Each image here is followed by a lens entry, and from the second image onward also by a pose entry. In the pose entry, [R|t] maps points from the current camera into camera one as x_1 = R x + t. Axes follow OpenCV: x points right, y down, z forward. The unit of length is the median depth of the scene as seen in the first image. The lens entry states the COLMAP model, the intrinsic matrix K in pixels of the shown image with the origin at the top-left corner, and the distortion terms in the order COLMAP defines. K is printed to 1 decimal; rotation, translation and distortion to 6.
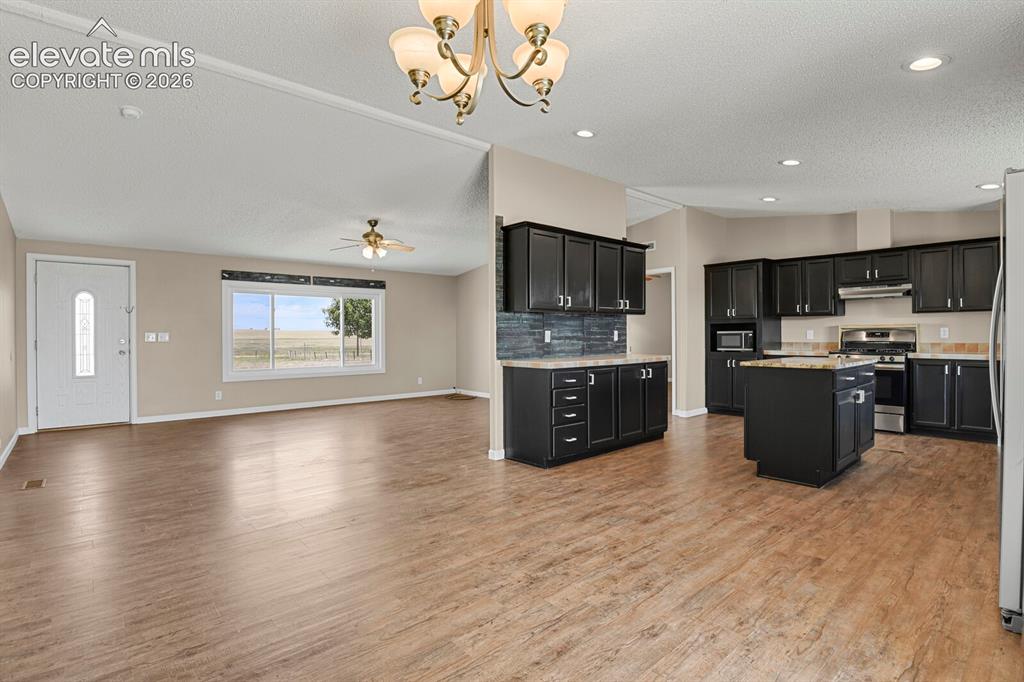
lens RADIAL K [[501.8, 0, 520.2], [0, 501.8, 340.5], [0, 0, 1]] dist [-0.022387, -0.004621]
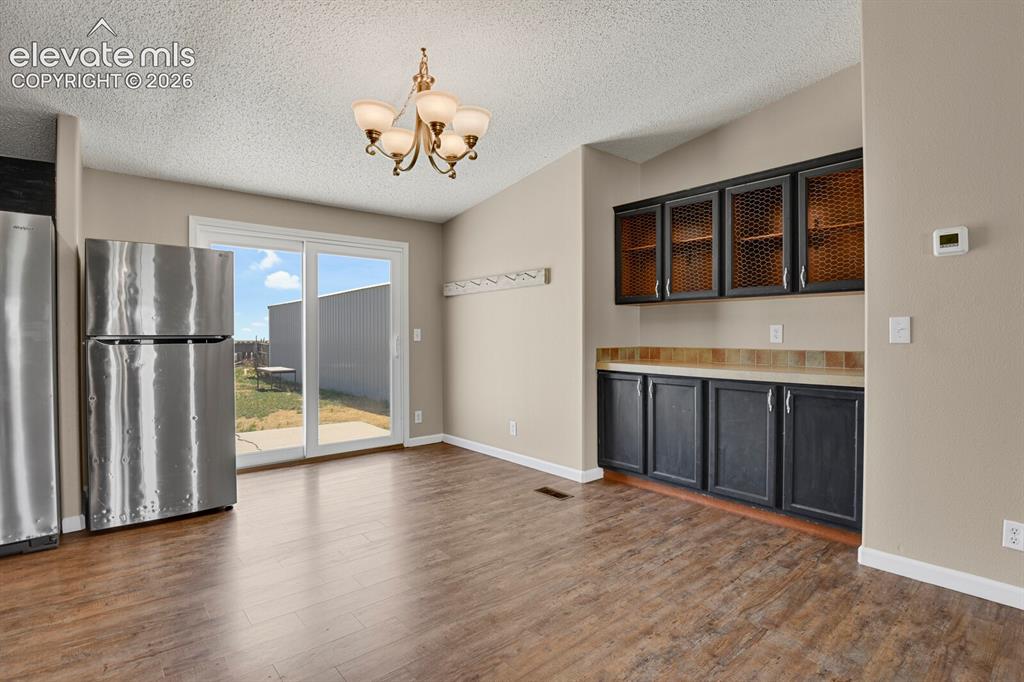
lens RADIAL K [[501.8, 0, 519.7], [0, 501.8, 338.6], [0, 0, 1]] dist [-0.022387, -0.004621]
pose [[-0.999779, 0.008560, 0.019212, -0.132106], [0.008881, 0.999821, 0.016711, -0.005868], [-0.019066, 0.016878, -0.999676, 0.863252]]
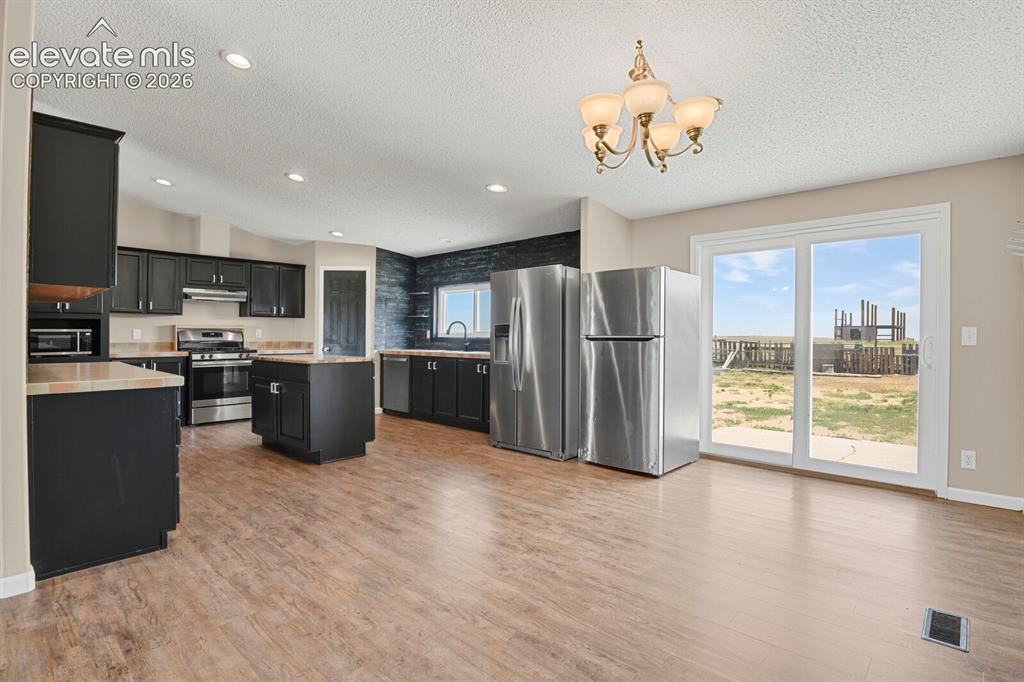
lens RADIAL K [[501.8, 0, 517.6], [0, 501.8, 337.8], [0, 0, 1]] dist [-0.022387, -0.004621]
pose [[-0.091580, -0.000721, 0.995797, -0.504662], [0.007842, 0.999968, 0.001445, -0.001537], [-0.995767, 0.007942, -0.091572, 0.521483]]
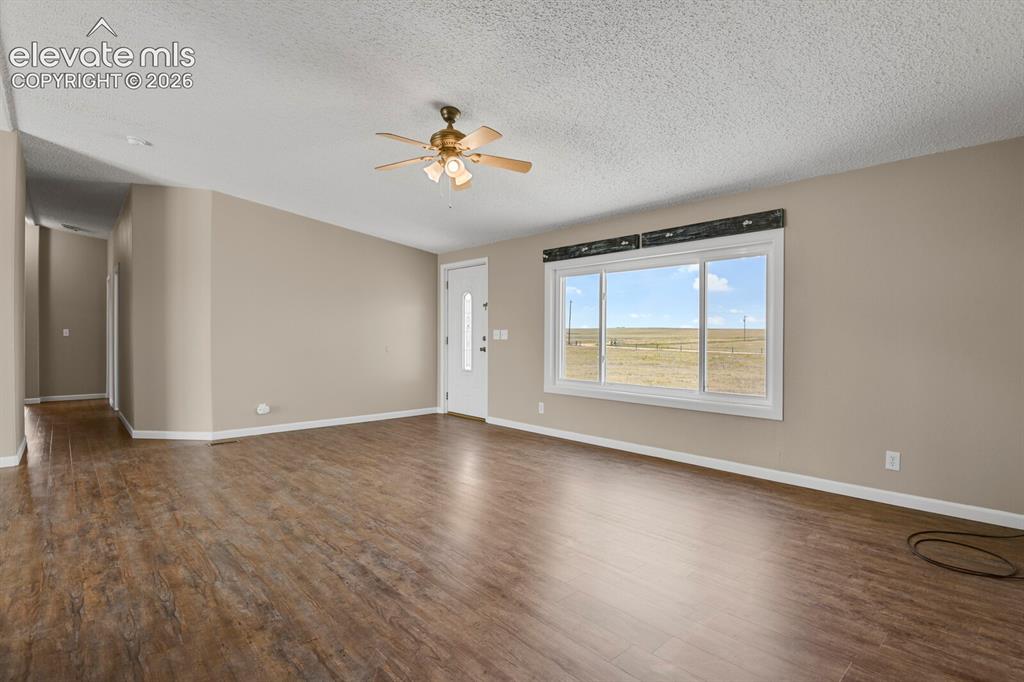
lens RADIAL K [[501.8, 0, 506.3], [0, 501.8, 333.6], [0, 0, 1]] dist [-0.022387, -0.004621]
pose [[-0.006519, 0.000560, -0.999979, 0.278524], [-0.013914, 0.999903, 0.000650, -0.012679], [0.999882, 0.013918, -0.006511, 1.319871]]
